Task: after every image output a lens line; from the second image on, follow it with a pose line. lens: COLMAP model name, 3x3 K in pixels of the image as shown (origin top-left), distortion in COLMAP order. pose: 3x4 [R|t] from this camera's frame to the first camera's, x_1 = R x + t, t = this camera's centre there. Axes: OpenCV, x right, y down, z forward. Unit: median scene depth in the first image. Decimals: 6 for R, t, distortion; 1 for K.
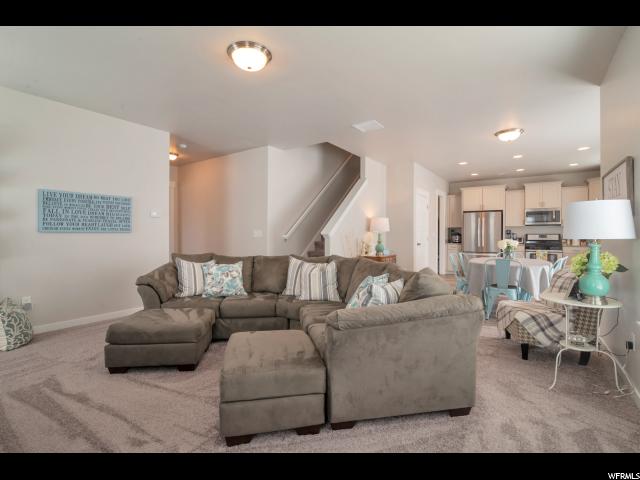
lens RADIAL K [[300.9, 0, 318.5], [0, 300.9, 238.0], [0, 0, 1]] dist [-0.018133, 0.000144]
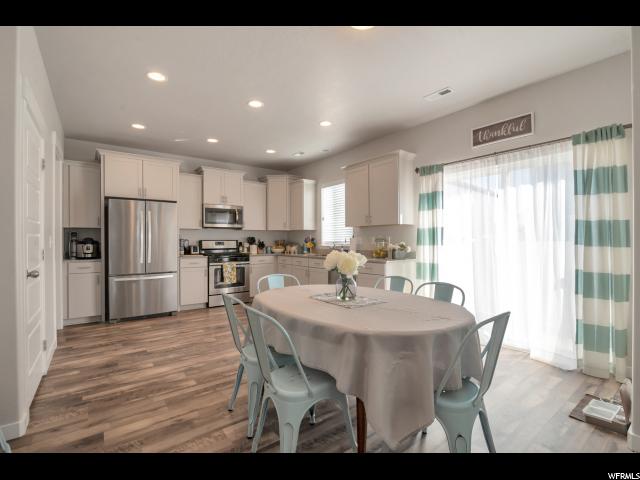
lens RADIAL K [[300.9, 0, 318.5], [0, 300.9, 238.0], [0, 0, 1]] dist [-0.018133, 0.000144]
pose [[0.280188, 0.002190, 0.959943, 0.107291], [0.018455, 0.999800, -0.007667, -0.008225], [-0.959768, 0.019864, 0.280091, 0.546190]]
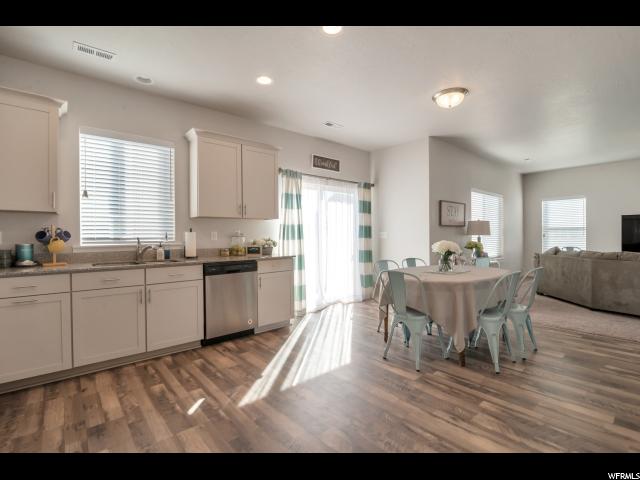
lens RADIAL K [[300.9, 0, 318.5], [0, 300.9, 238.0], [0, 0, 1]] dist [-0.018133, 0.000144]
pose [[-0.976622, 0.003254, 0.214939, 0.451879], [0.007294, 0.999811, 0.018003, -0.010026], [-0.214840, 0.019150, -0.976462, 1.036783]]
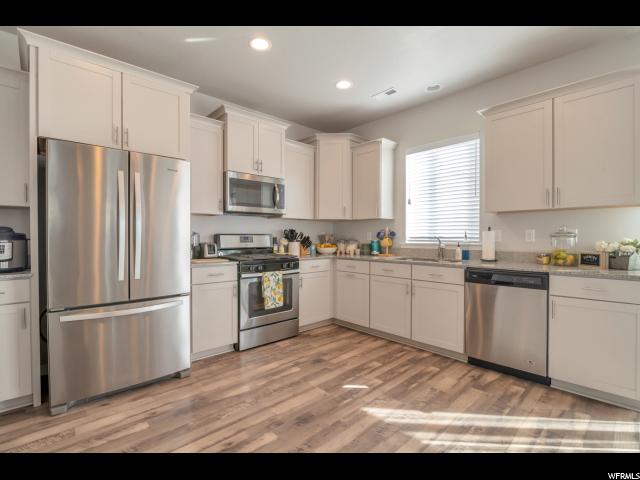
lens RADIAL K [[305.6, 0, 316.7], [0, 305.6, 238.1], [0, 0, 1]] dist [-0.020735, -0.000520]
pose [[0.194269, -0.011057, 0.980886, 0.314282], [0.013637, 0.999870, 0.008570, -0.009337], [-0.980854, 0.011711, 0.194394, 0.789175]]
